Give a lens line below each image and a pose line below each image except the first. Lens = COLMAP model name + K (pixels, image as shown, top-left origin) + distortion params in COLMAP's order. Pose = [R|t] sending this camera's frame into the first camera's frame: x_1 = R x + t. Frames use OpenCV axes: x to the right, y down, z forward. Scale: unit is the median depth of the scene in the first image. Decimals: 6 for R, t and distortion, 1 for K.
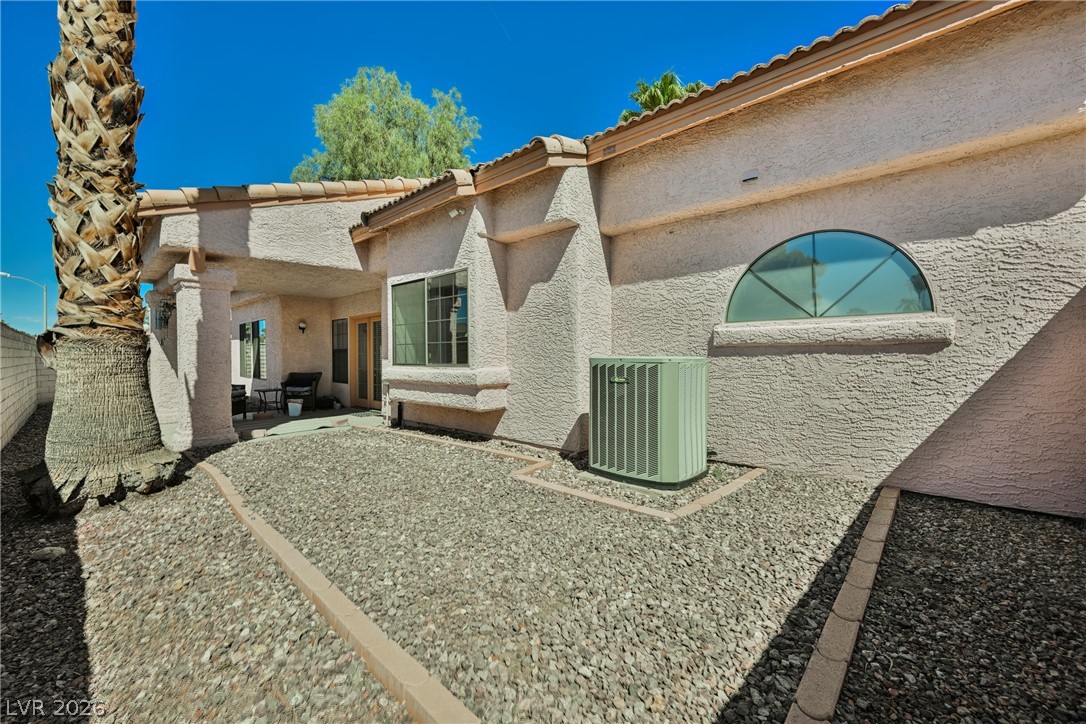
lens RADIAL K [[425.8, 0, 553.3], [0, 425.8, 364.2], [0, 0, 1]] dist [-0.002653, 0.000465]
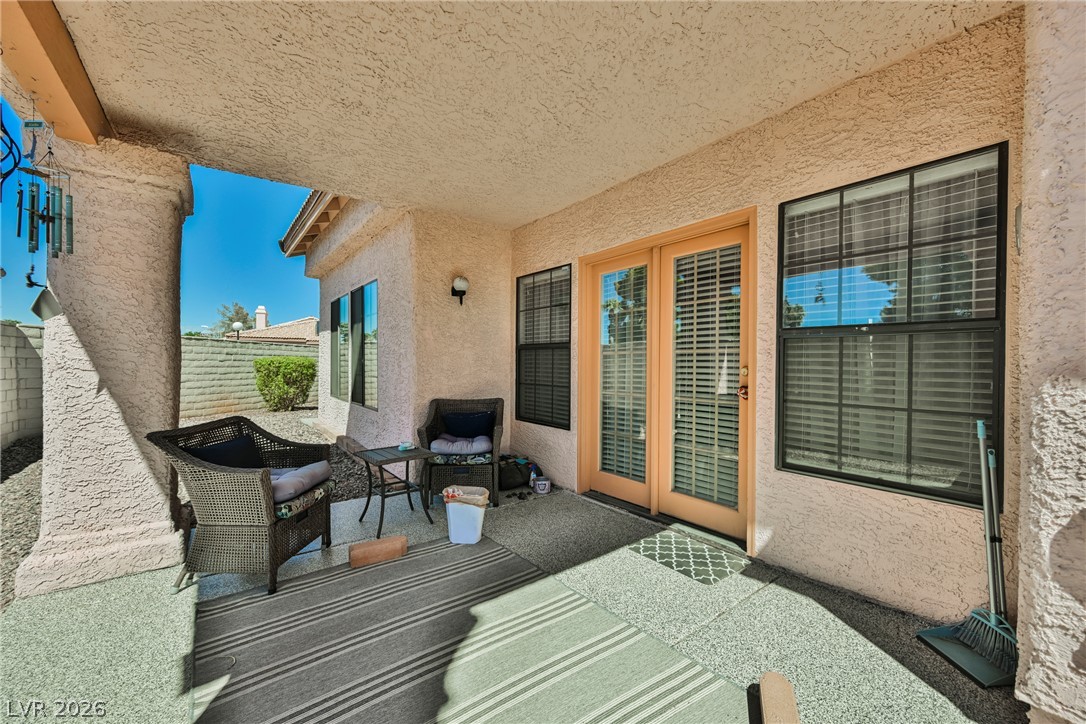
lens RADIAL K [[425.8, 0, 552.1], [0, 425.8, 365.7], [0, 0, 1]] dist [-0.002653, 0.000465]
pose [[0.984603, 0.008890, -0.174577, -0.422849], [-0.011253, 0.999858, -0.012555, -0.008644], [0.174441, 0.014326, 0.984563, 0.599937]]
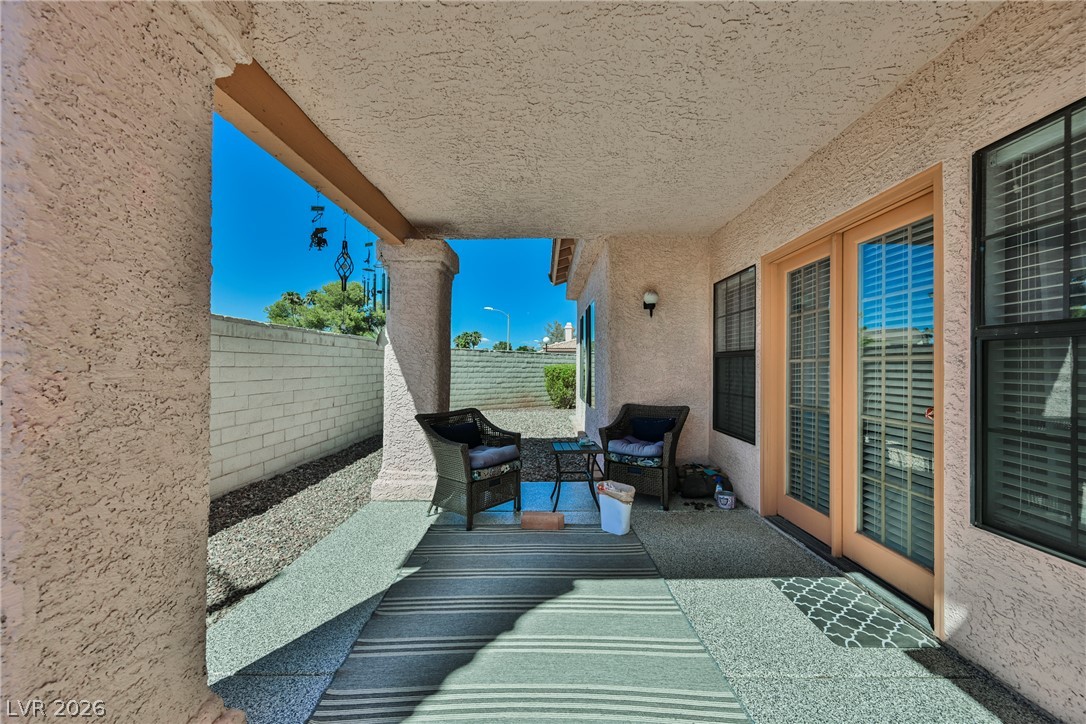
lens RADIAL K [[425.8, 0, 554.4], [0, 425.8, 364.2], [0, 0, 1]] dist [-0.002653, 0.000465]
pose [[0.677633, 0.000277, -0.735400, -0.326681], [-0.020843, 0.999605, -0.018829, -0.012439], [0.735105, 0.028087, 0.677371, 0.619076]]
